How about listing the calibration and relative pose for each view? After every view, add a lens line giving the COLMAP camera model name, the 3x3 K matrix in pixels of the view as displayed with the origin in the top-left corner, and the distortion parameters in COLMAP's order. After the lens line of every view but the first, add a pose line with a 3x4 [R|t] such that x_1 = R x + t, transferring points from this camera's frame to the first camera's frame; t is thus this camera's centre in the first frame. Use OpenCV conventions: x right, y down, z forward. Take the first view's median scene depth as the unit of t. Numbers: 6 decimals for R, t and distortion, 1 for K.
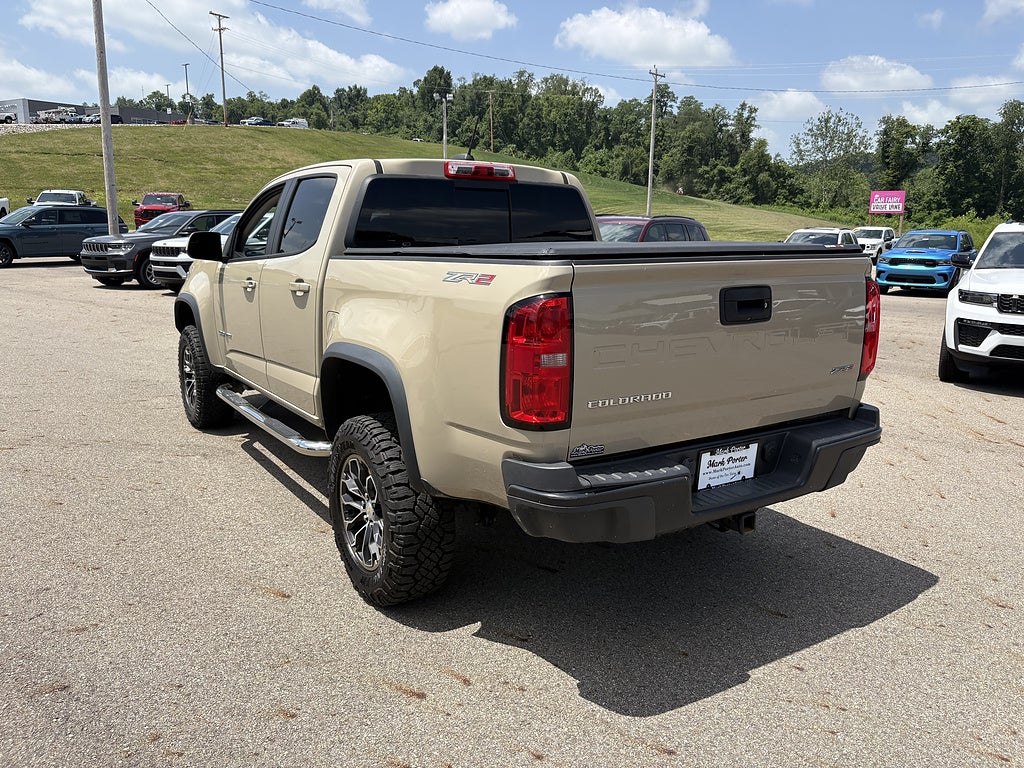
lens RADIAL K [[788.7, 0, 517.0], [0, 788.7, 376.7], [0, 0, 1]] dist [0.010648, -0.002533]
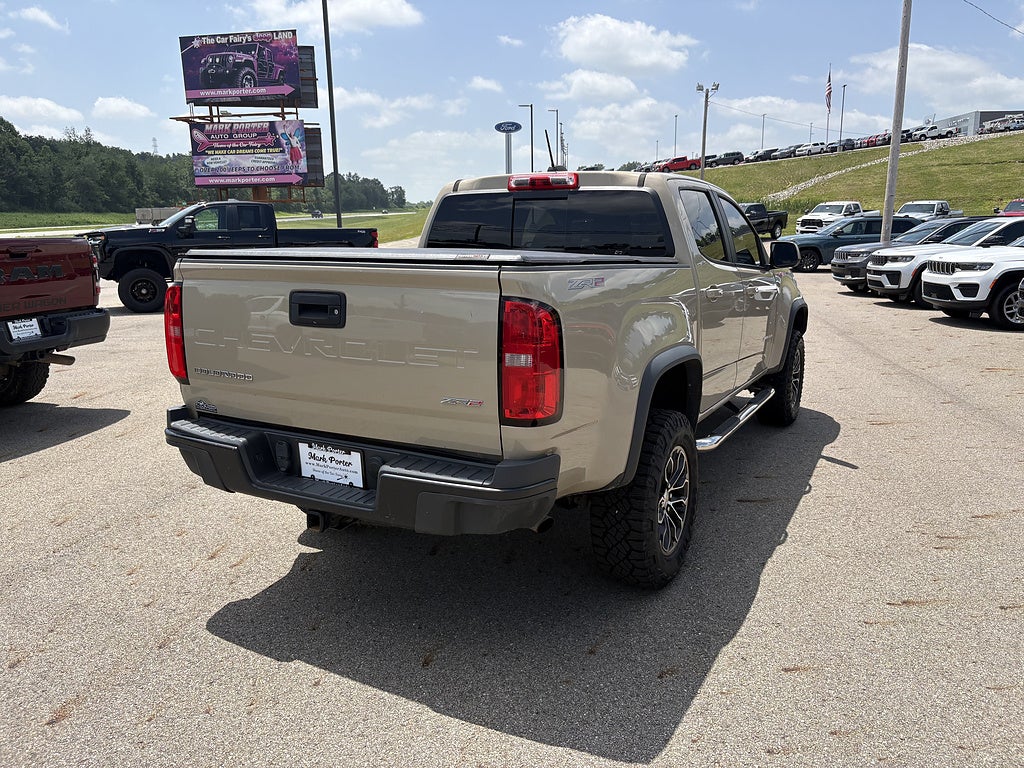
lens RADIAL K [[788.7, 0, 517.0], [0, 788.7, 376.7], [0, 0, 1]] dist [0.010648, -0.002533]
pose [[0.481913, 0.150817, -0.863142, 0.813436], [-0.160957, 0.983550, 0.081990, -0.080265], [0.861309, 0.099417, 0.498260, 0.442302]]
